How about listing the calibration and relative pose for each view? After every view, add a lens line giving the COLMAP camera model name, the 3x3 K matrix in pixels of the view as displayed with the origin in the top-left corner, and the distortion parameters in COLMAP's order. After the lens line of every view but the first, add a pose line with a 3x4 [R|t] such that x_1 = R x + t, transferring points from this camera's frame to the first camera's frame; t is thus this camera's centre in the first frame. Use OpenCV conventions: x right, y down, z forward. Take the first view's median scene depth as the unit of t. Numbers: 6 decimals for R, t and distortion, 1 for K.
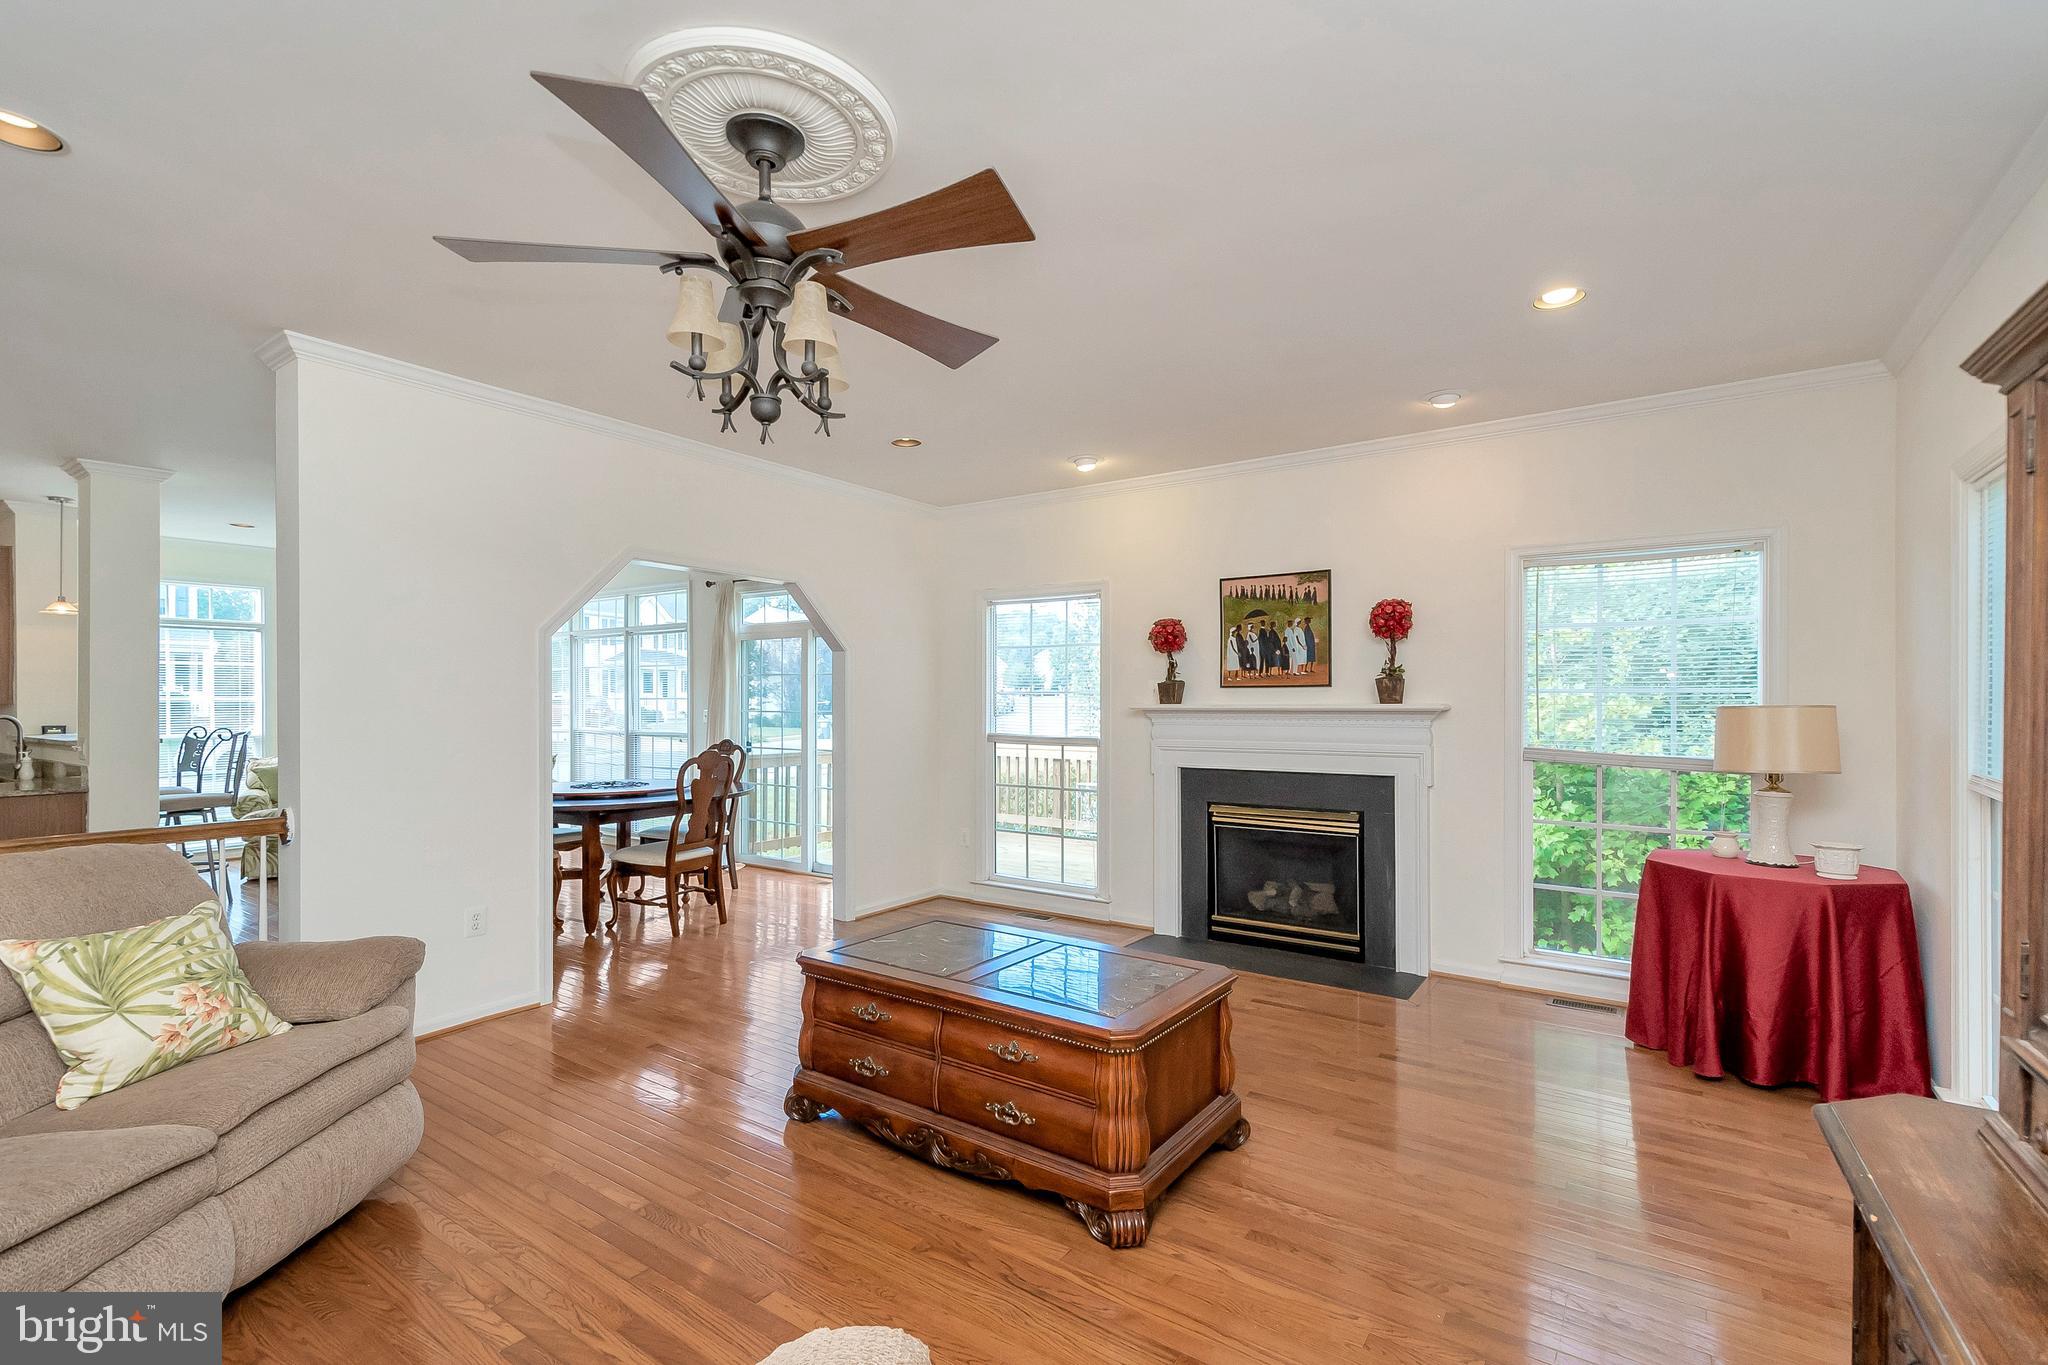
lens RADIAL K [[896.1, 0, 1030.1], [0, 896.1, 702.0], [0, 0, 1]] dist [0.008158, -0.000580]
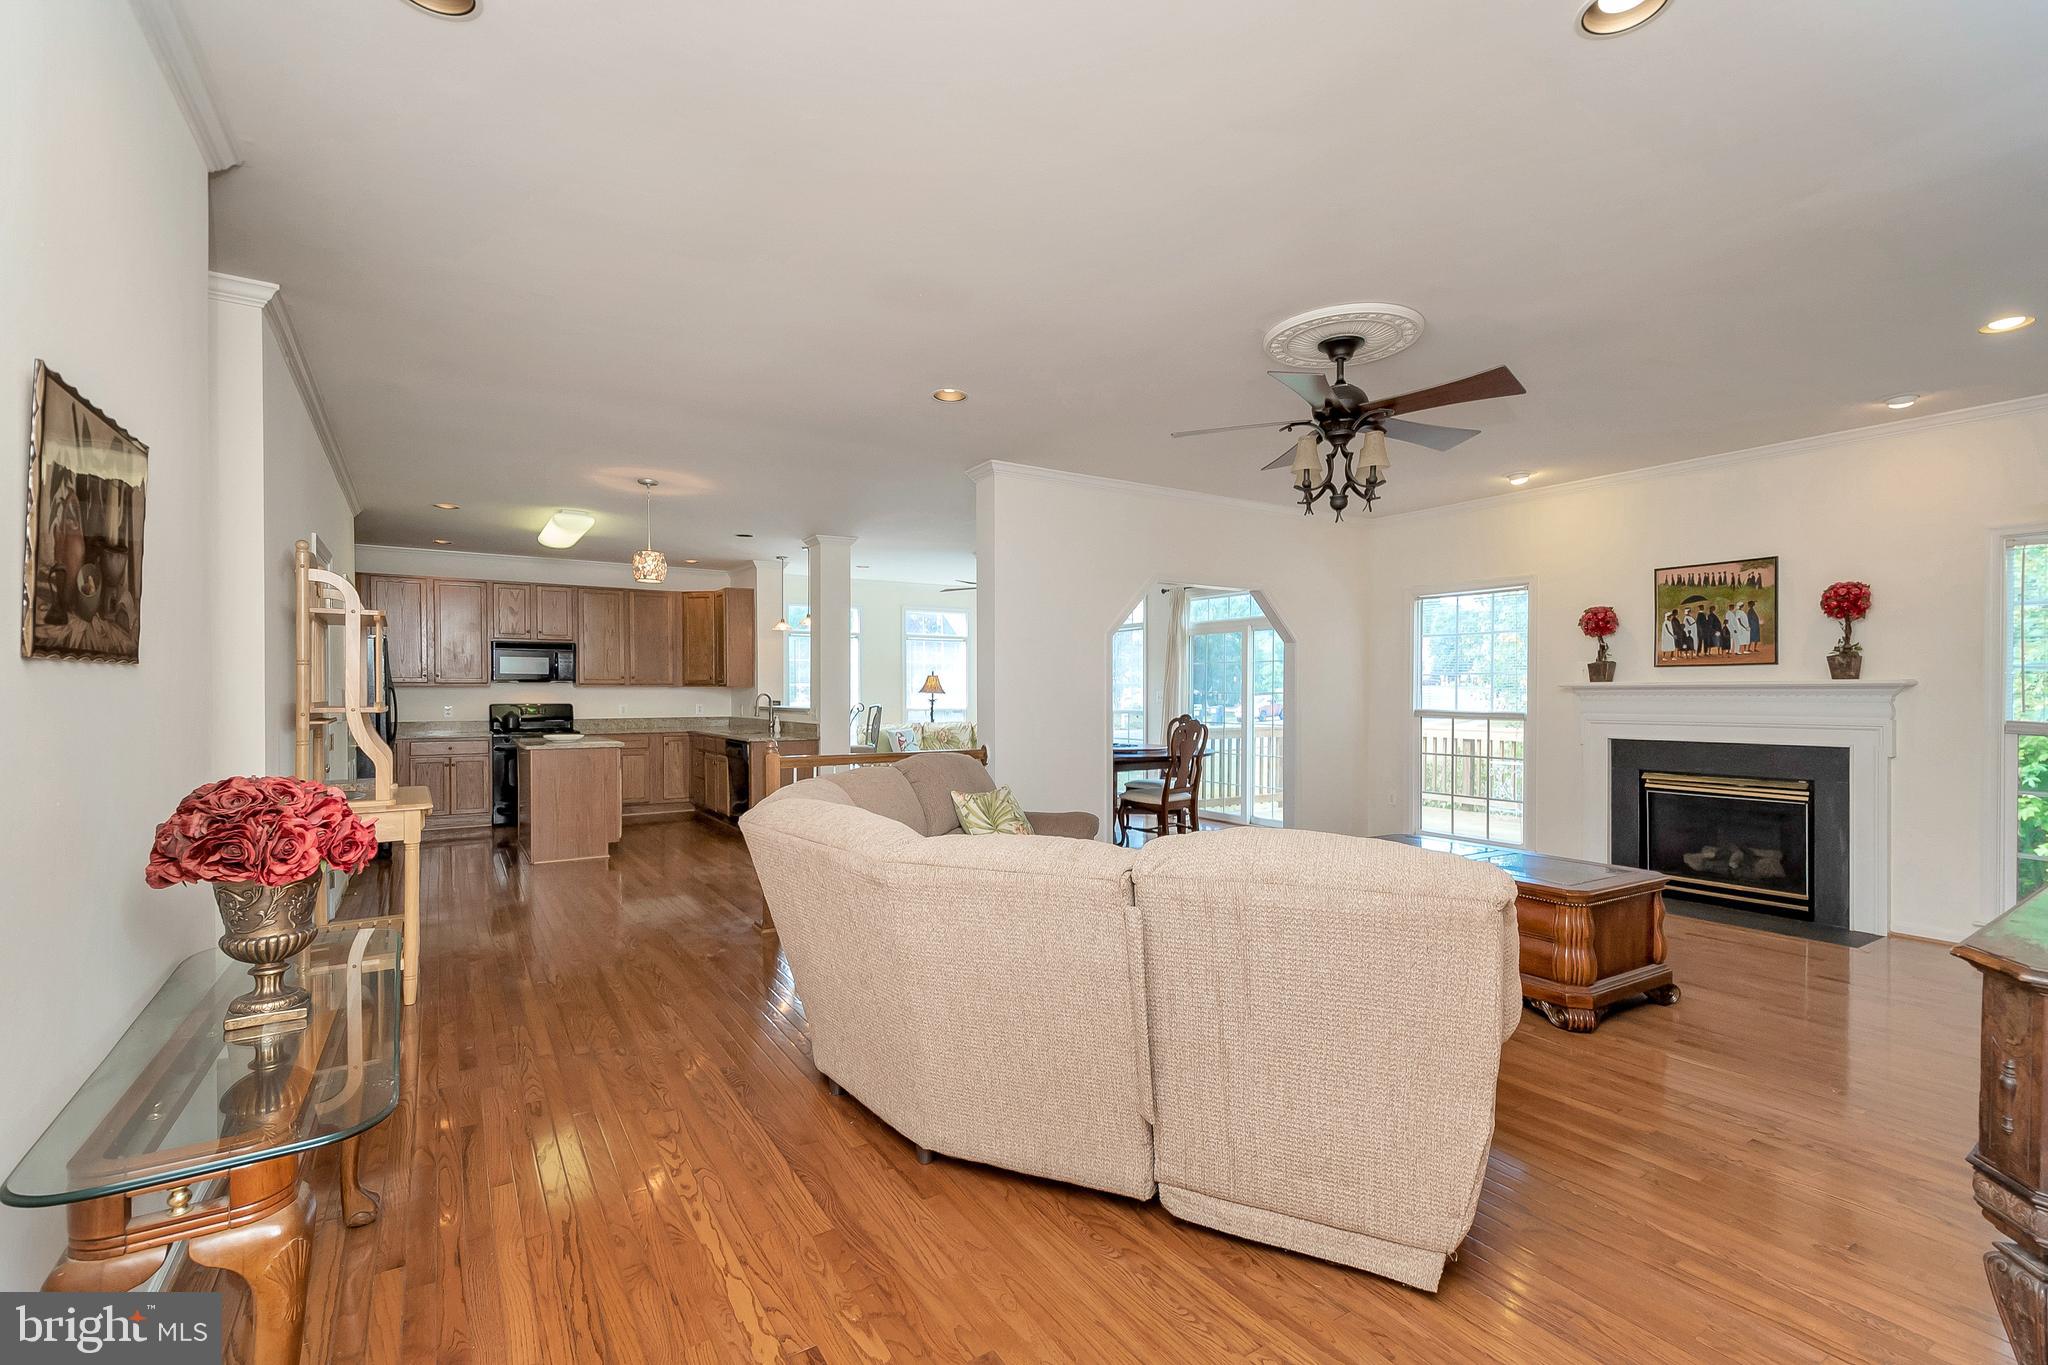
lens RADIAL K [[896.1, 0, 1030.1], [0, 896.1, 702.0], [0, 0, 1]] dist [0.008158, -0.000580]
pose [[0.922411, 0.003352, -0.386194, -0.073326], [0.000841, 0.999943, 0.010687, 0.015302], [0.386208, -0.010182, 0.922356, -0.339172]]
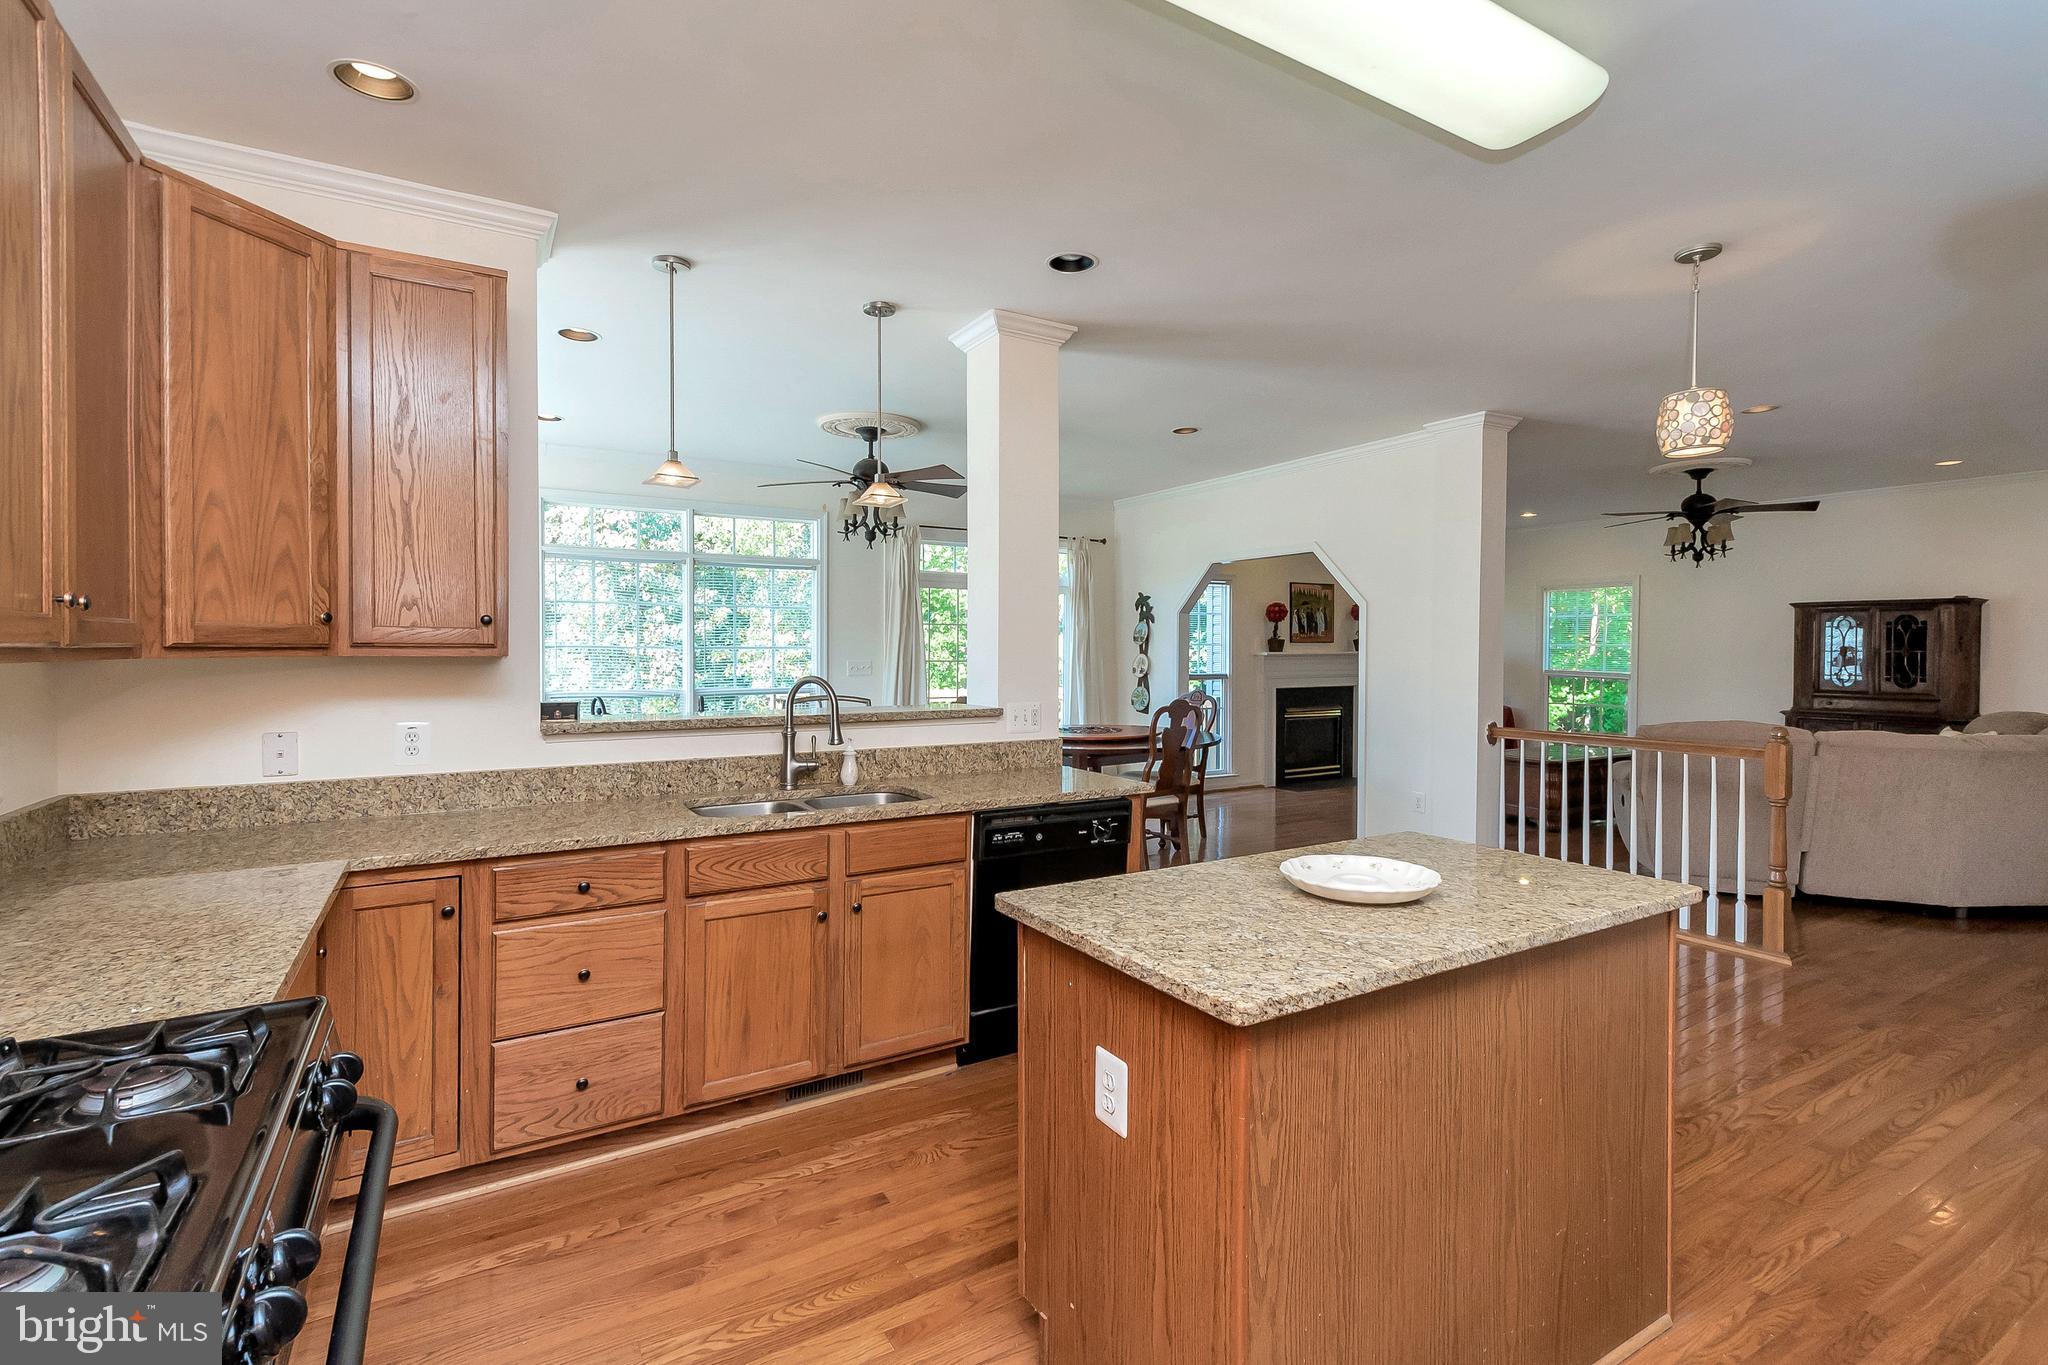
lens RADIAL K [[937.2, 0, 1030.1], [0, 937.2, 643.6], [0, 0, 1]] dist [0.016290, 0.000043]
pose [[0.425602, 0.006421, 0.904887, -1.777151], [0.000146, 0.999974, -0.007164, -0.001077], [-0.904910, 0.003181, 0.425591, 0.704112]]
